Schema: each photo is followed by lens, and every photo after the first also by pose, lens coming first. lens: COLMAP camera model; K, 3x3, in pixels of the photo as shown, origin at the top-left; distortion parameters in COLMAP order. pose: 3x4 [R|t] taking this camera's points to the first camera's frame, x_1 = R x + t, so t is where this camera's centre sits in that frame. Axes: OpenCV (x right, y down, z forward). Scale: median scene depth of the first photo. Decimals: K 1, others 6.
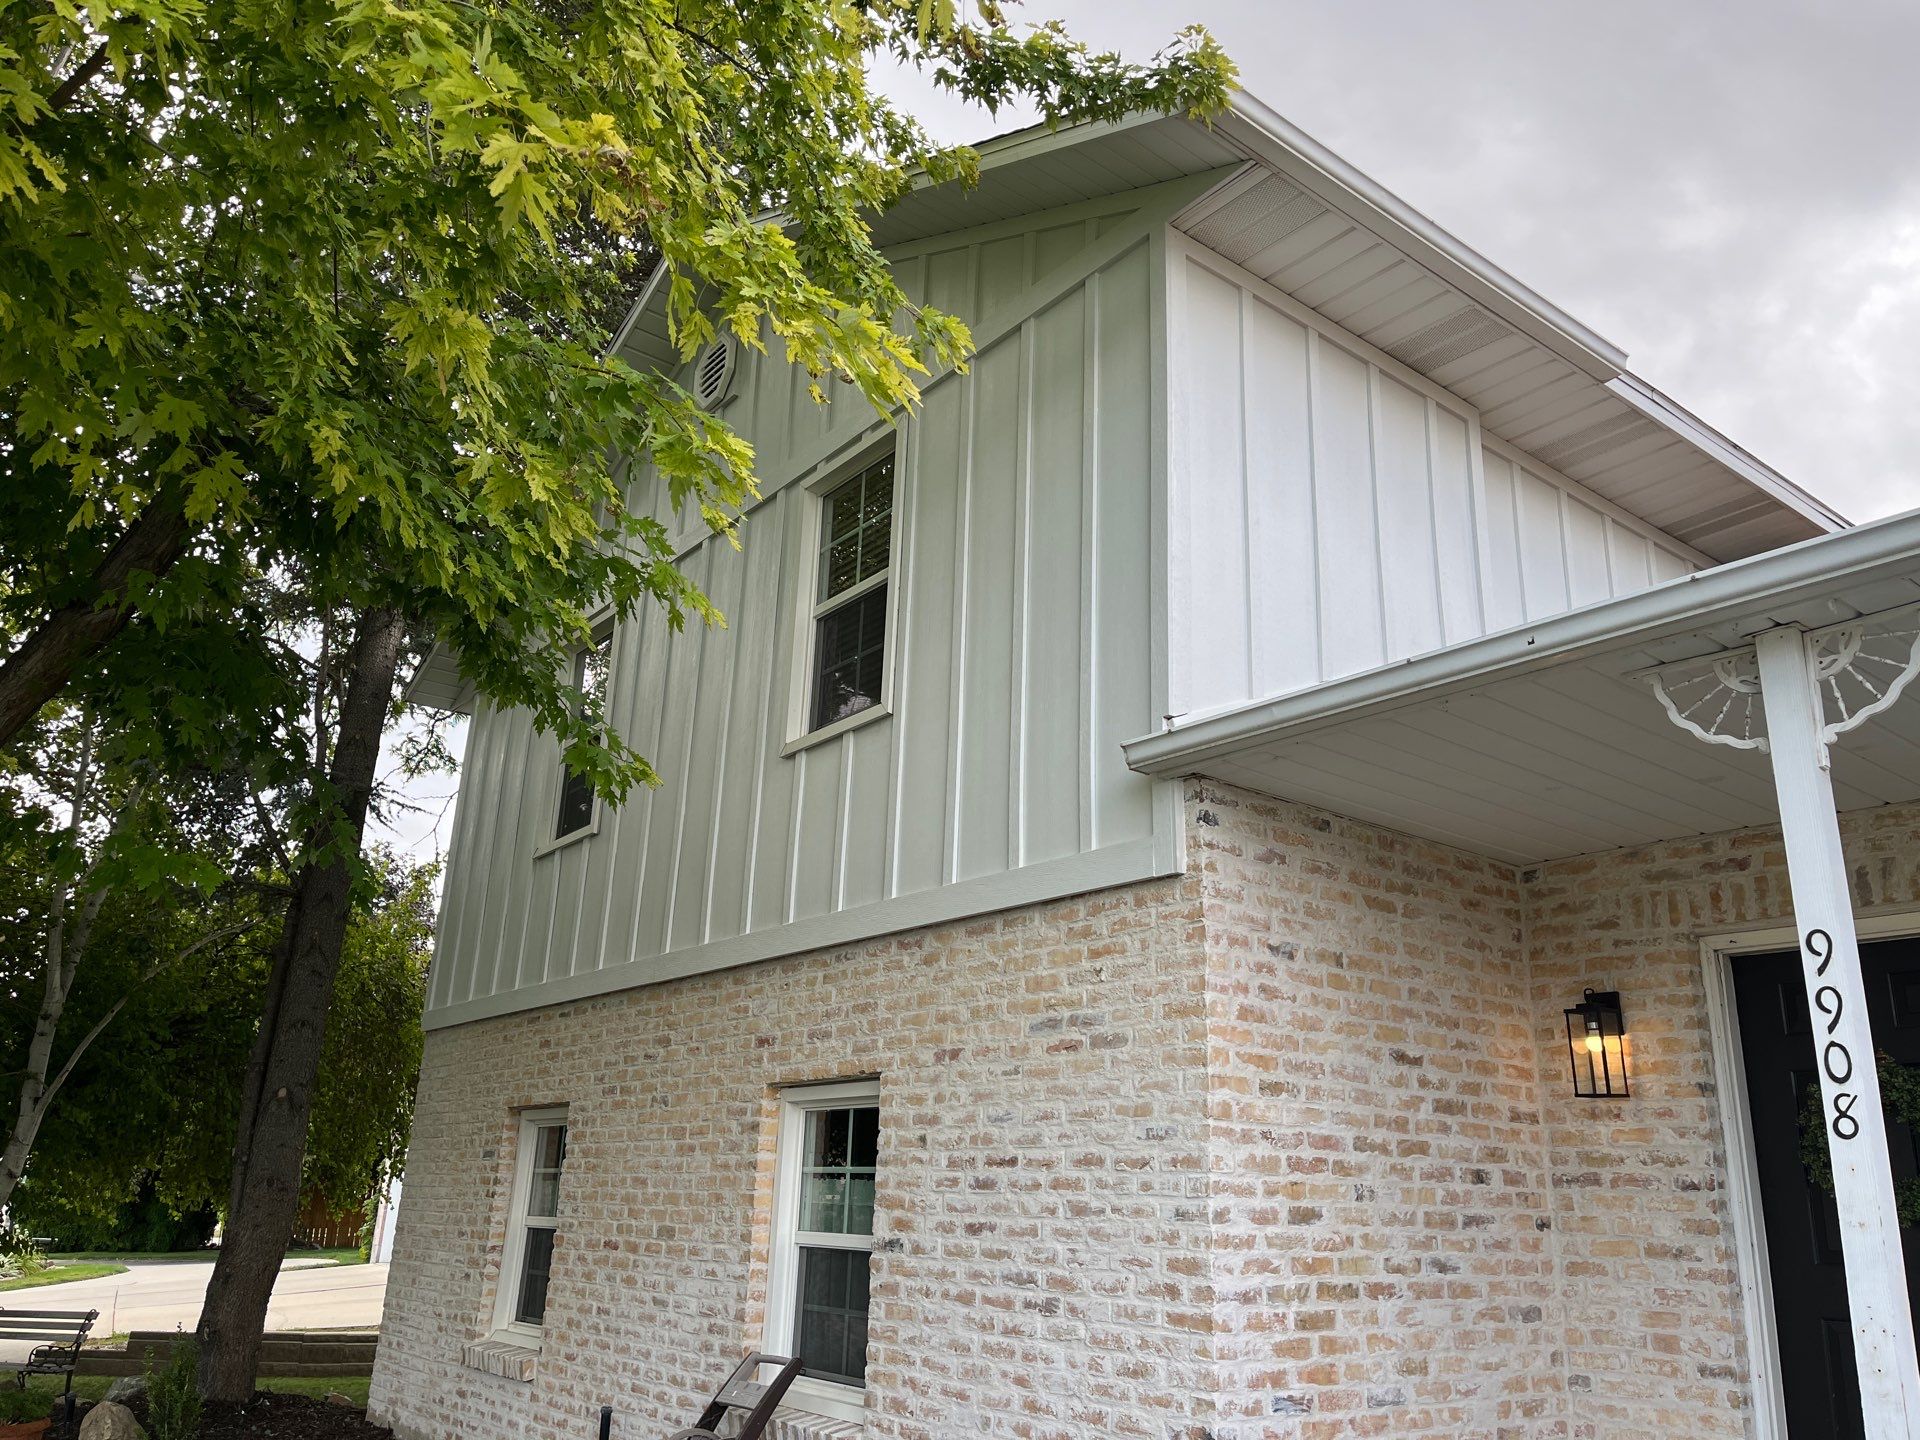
lens RADIAL K [[1461.9, 0, 960.0], [0, 1461.9, 720.0], [0, 0, 1]] dist [0.079698, -0.100573]
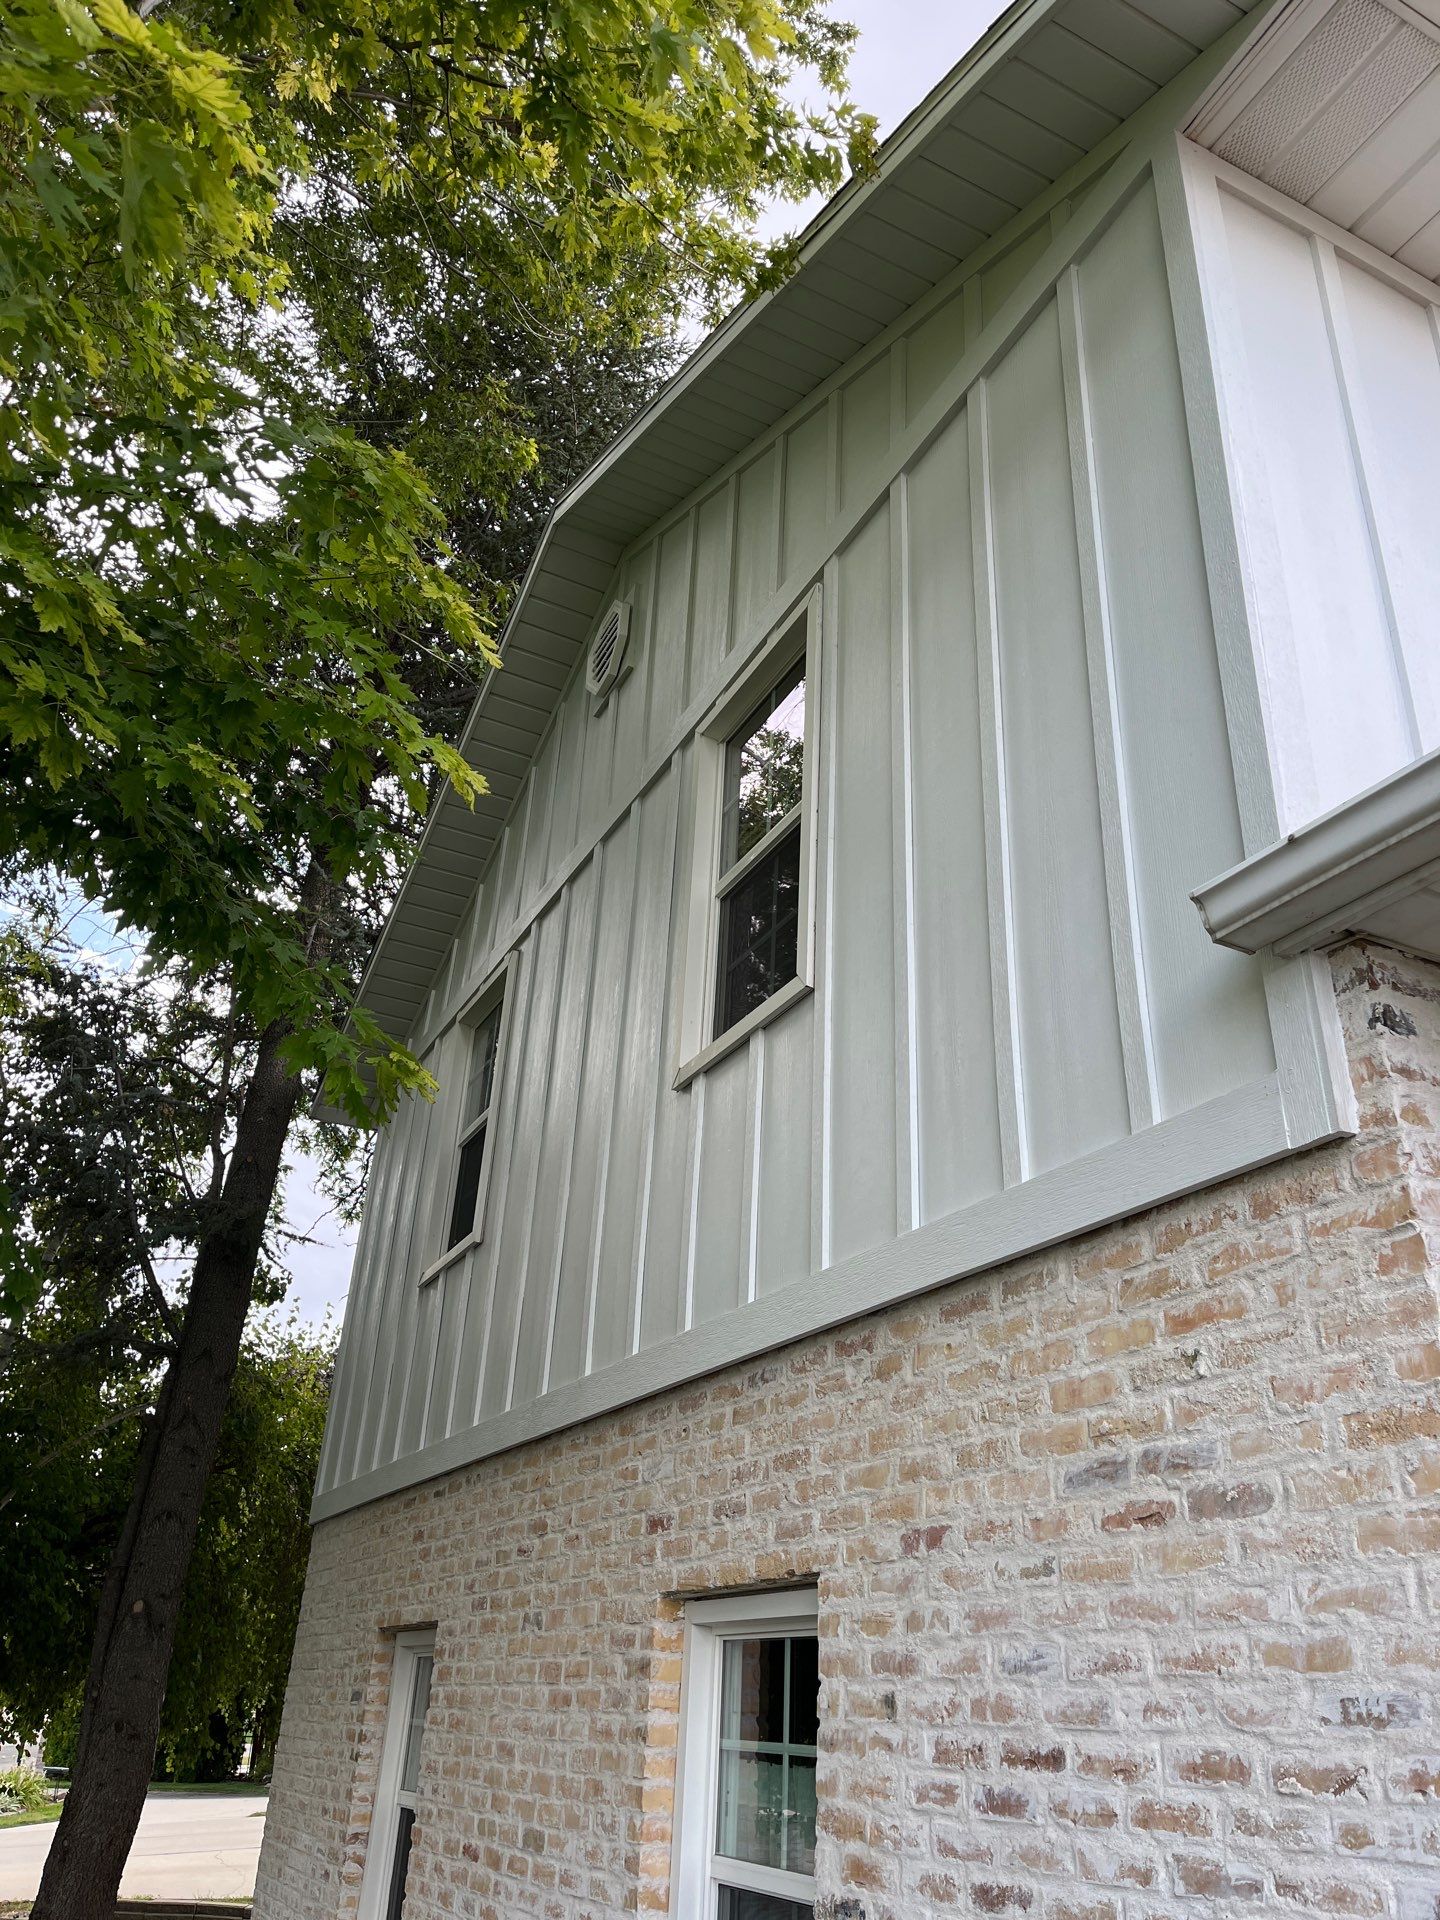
lens RADIAL K [[1454.6, 0, 720.0], [0, 1454.6, 960.0], [0, 0, 1]] dist [0.031734, -0.011931]
pose [[0.980116, -0.082354, -0.180530, 0.034030], [0.051531, 0.984231, -0.169216, 0.102604], [0.191619, 0.156548, 0.968904, 0.416960]]
